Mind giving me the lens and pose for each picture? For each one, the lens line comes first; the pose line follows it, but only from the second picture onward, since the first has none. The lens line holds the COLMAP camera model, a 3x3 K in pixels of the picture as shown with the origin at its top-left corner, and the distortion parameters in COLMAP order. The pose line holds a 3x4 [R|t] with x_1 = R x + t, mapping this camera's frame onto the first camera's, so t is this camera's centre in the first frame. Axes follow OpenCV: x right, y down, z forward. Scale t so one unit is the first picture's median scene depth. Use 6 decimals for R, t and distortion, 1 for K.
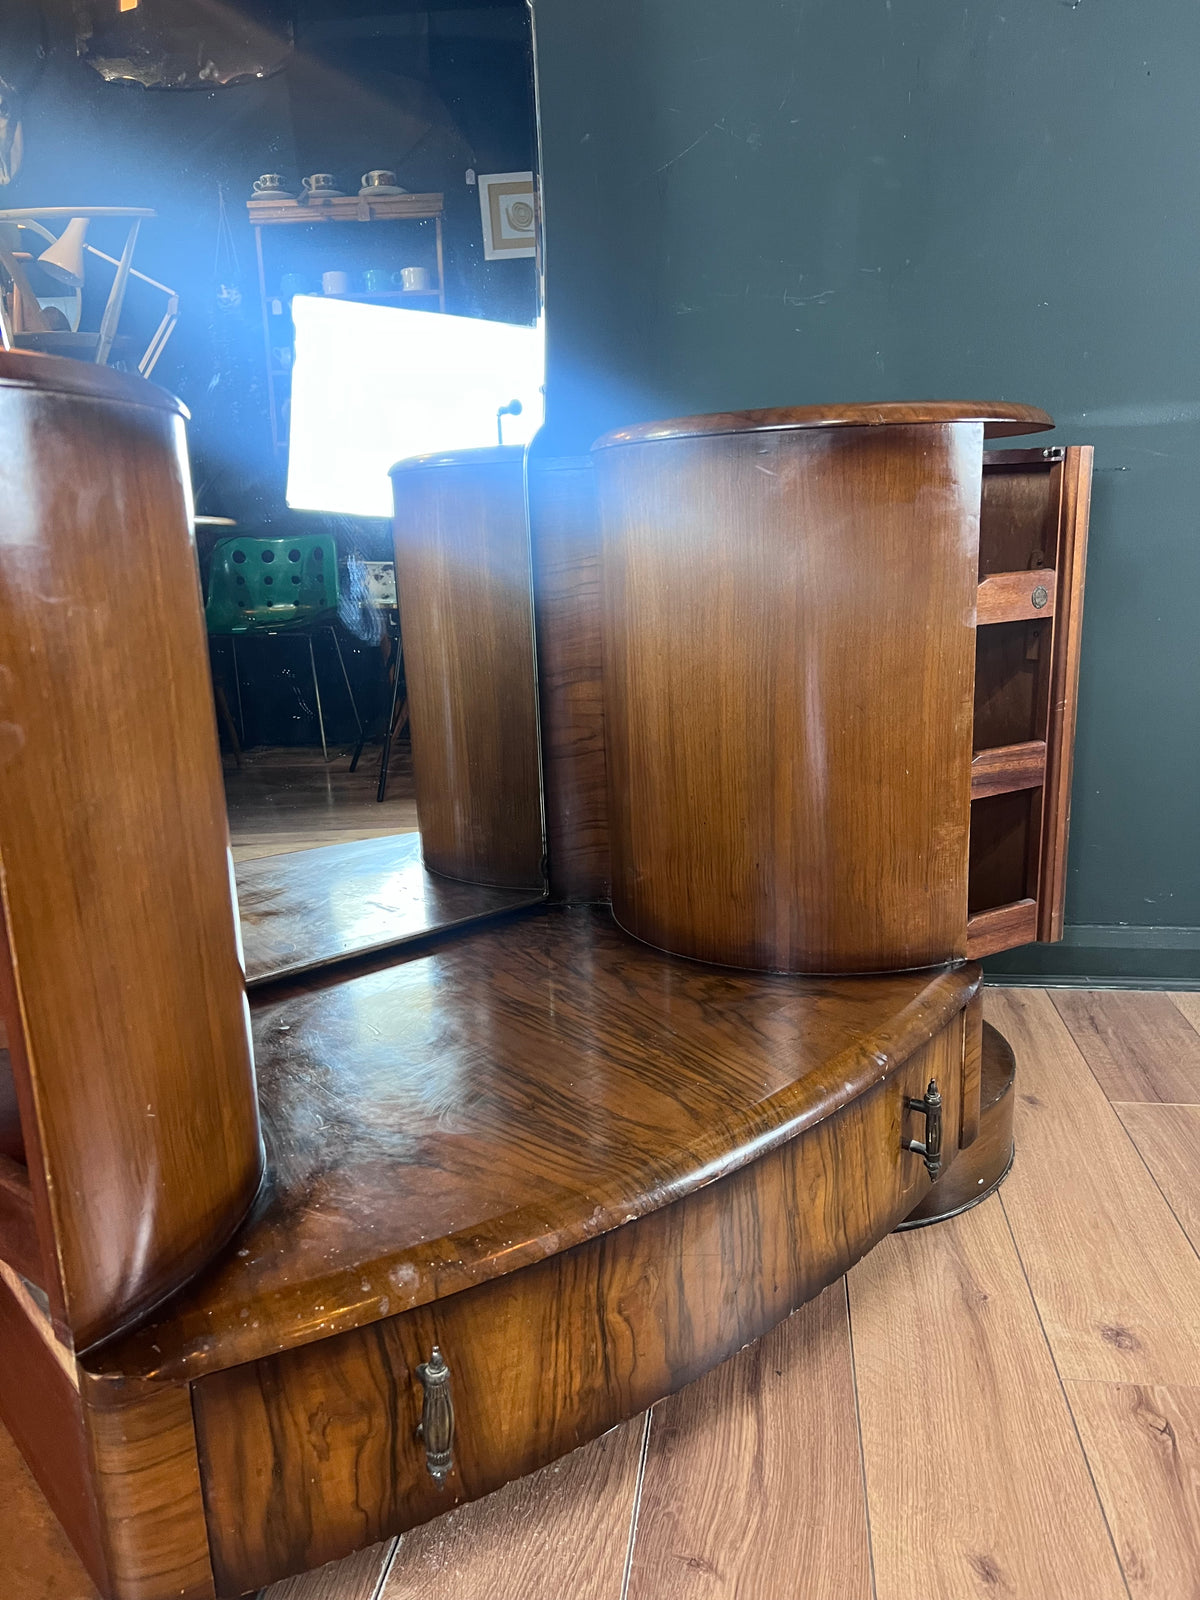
lens RADIAL K [[1217.3, 0, 604.2], [0, 1217.3, 812.6], [0, 0, 1]] dist [0.011908, -0.004681]
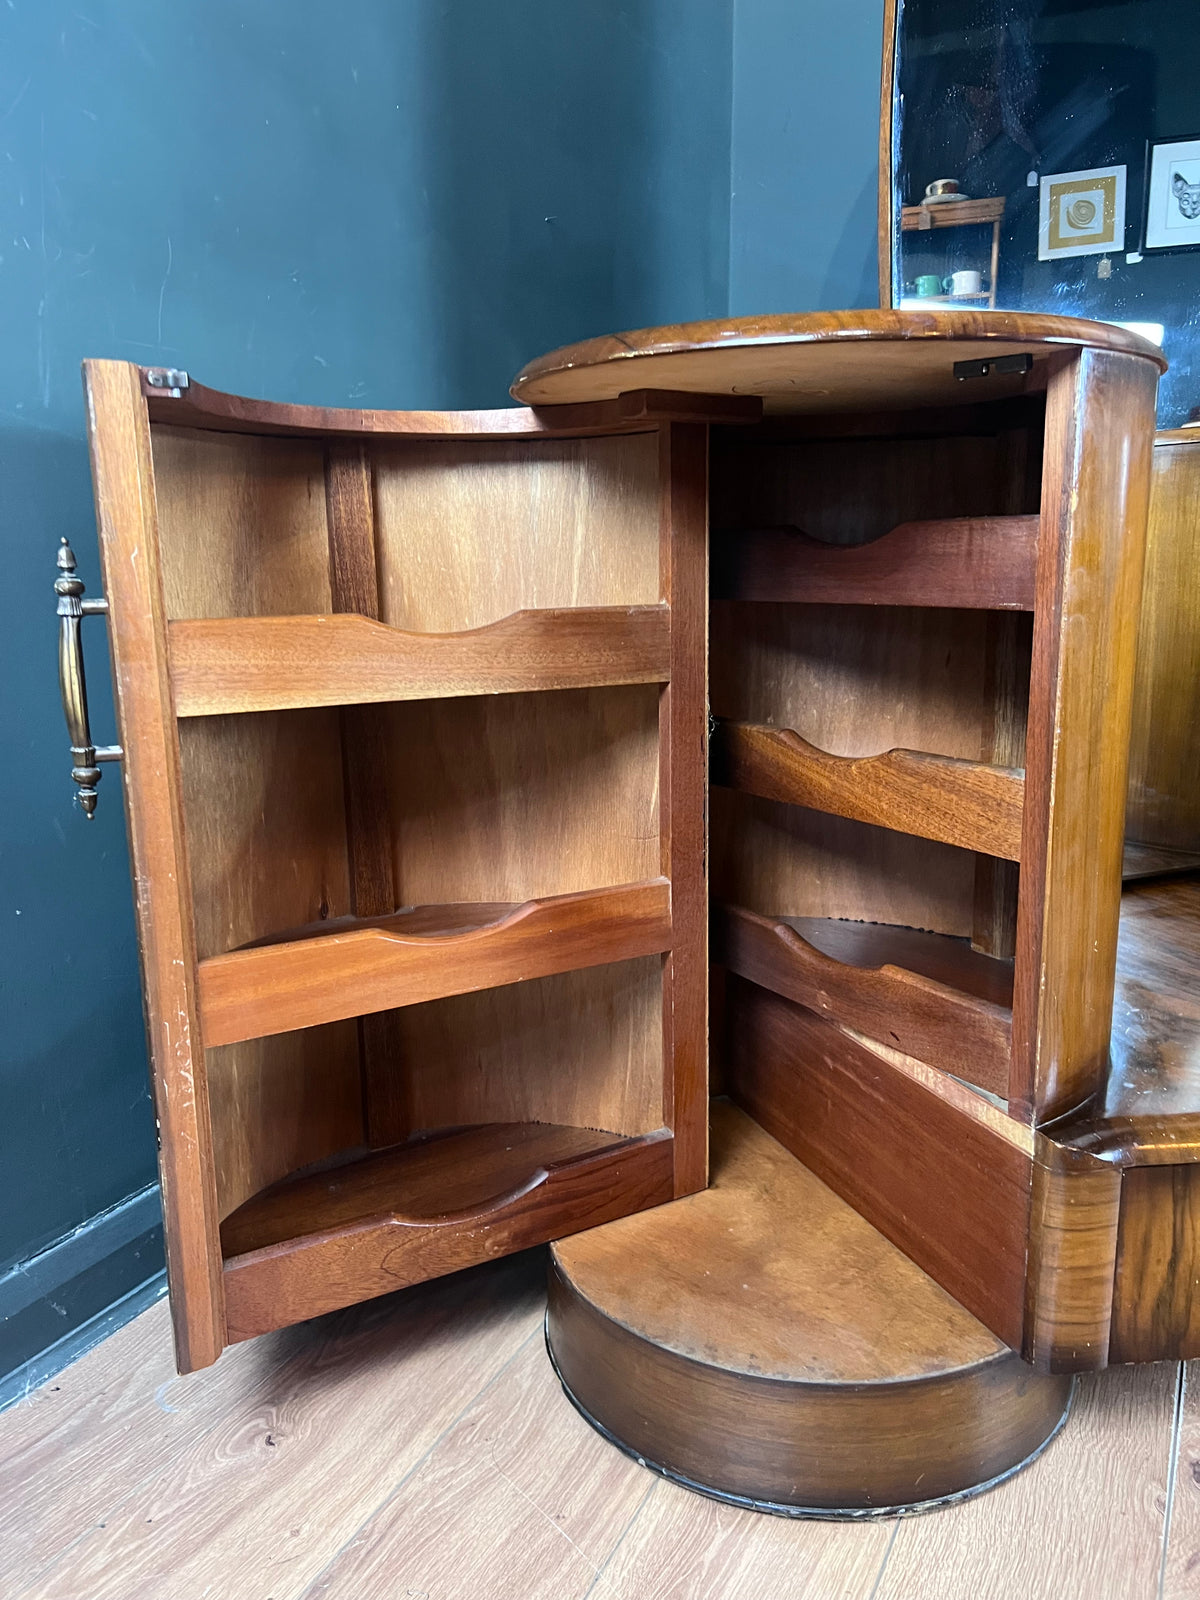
lens RADIAL K [[1221.6, 0, 596.9], [0, 1221.6, 803.3], [0, 0, 1]] dist [0.008325, 0.002383]
pose [[0.941599, 0.087601, -0.325143, -0.362969], [-0.092770, 0.995687, -0.000396, 0.117930], [0.323706, 0.030536, 0.945665, -0.259868]]
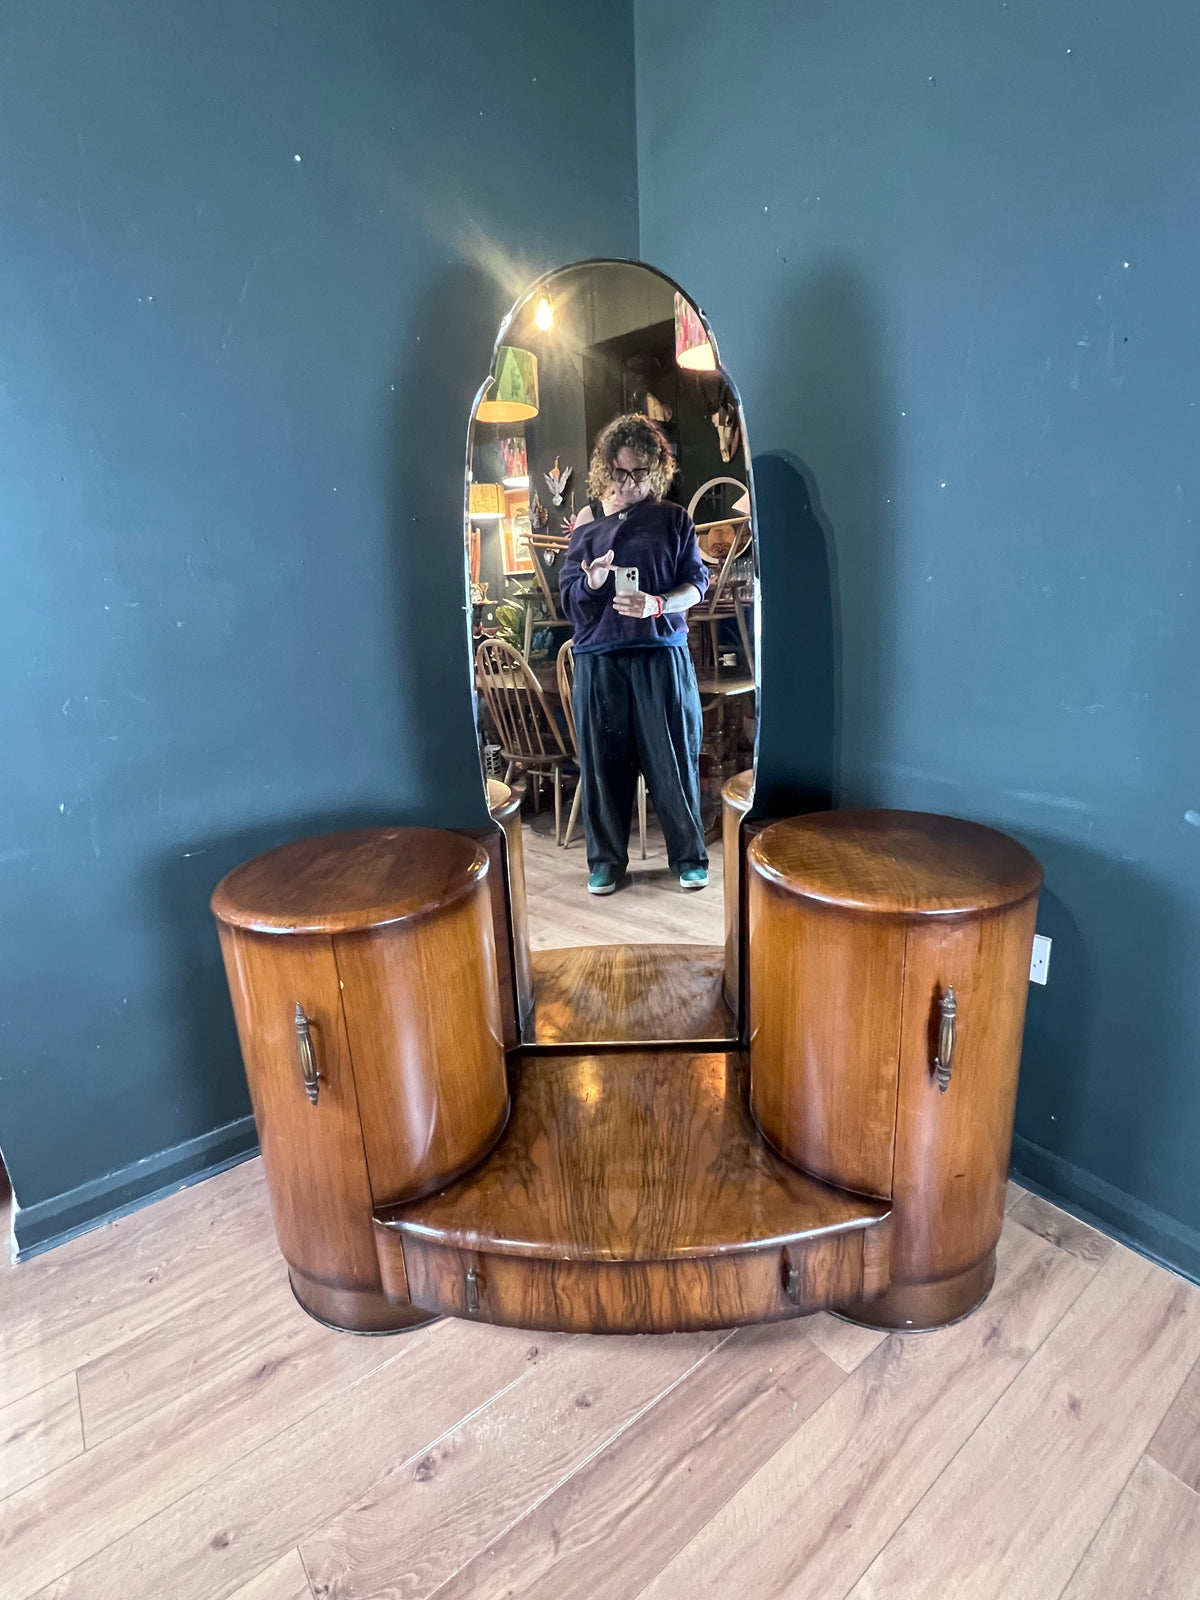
lens RADIAL K [[774.4, 0, 599.6], [0, 774.4, 793.3], [0, 0, 1]] dist [-0.000876, 0.000016]
pose [[0.736815, 0.182235, -0.651072, 0.808681], [-0.133025, 0.983241, 0.124665, -0.683791], [0.662879, -0.005246, 0.748708, -0.058886]]
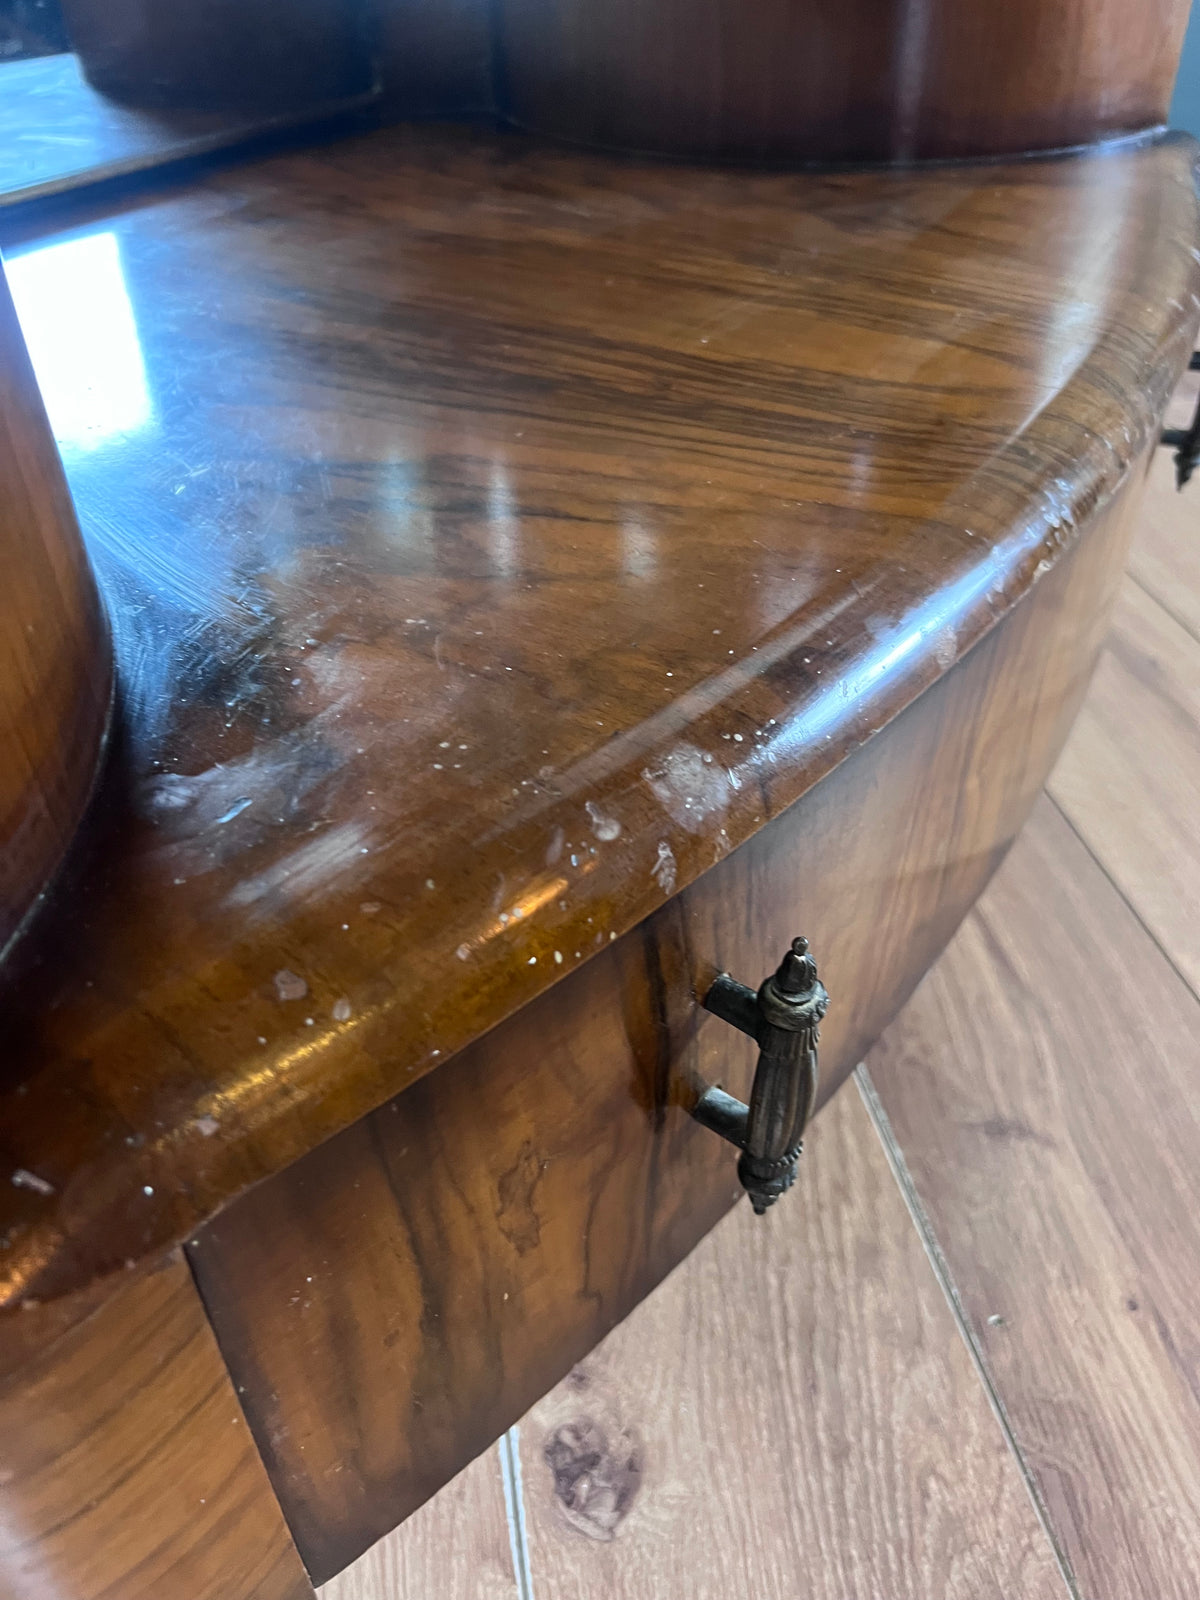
lens RADIAL K [[1241.9, 0, 600.0], [0, 1241.9, 800.0], [0, 0, 1]] dist [0.002240, -0.000608]
pose [[0.953296, -0.172144, 0.248180, -0.232365], [0.051296, 0.902022, 0.428632, 0.195622], [-0.297651, -0.395882, 0.868724, 0.587655]]
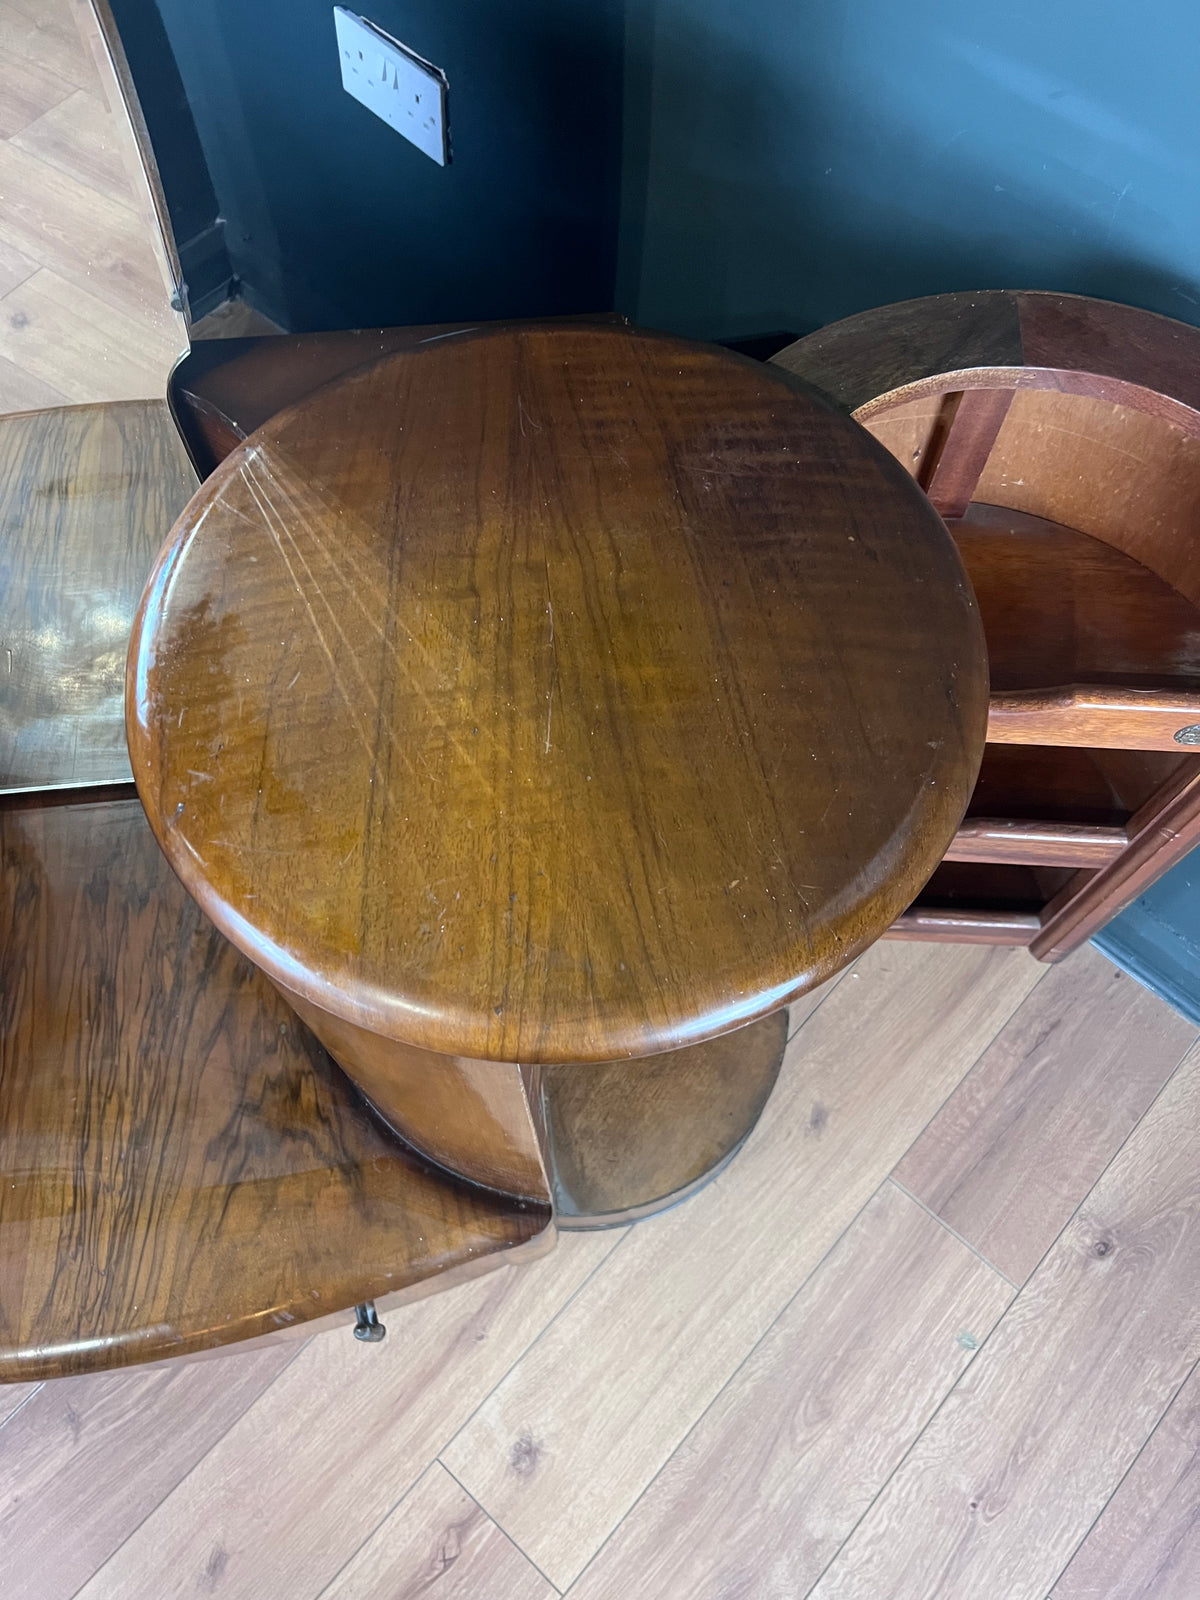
lens RADIAL K [[1218.1, 0, 600.4], [0, 1218.1, 797.0], [0, 0, 1]] dist [0.005380, -0.000757]
pose [[0.824680, 0.525911, -0.208137, 0.488519], [-0.164263, 0.574830, 0.801616, -1.015139], [0.541222, -0.626887, 0.560438, 0.981051]]
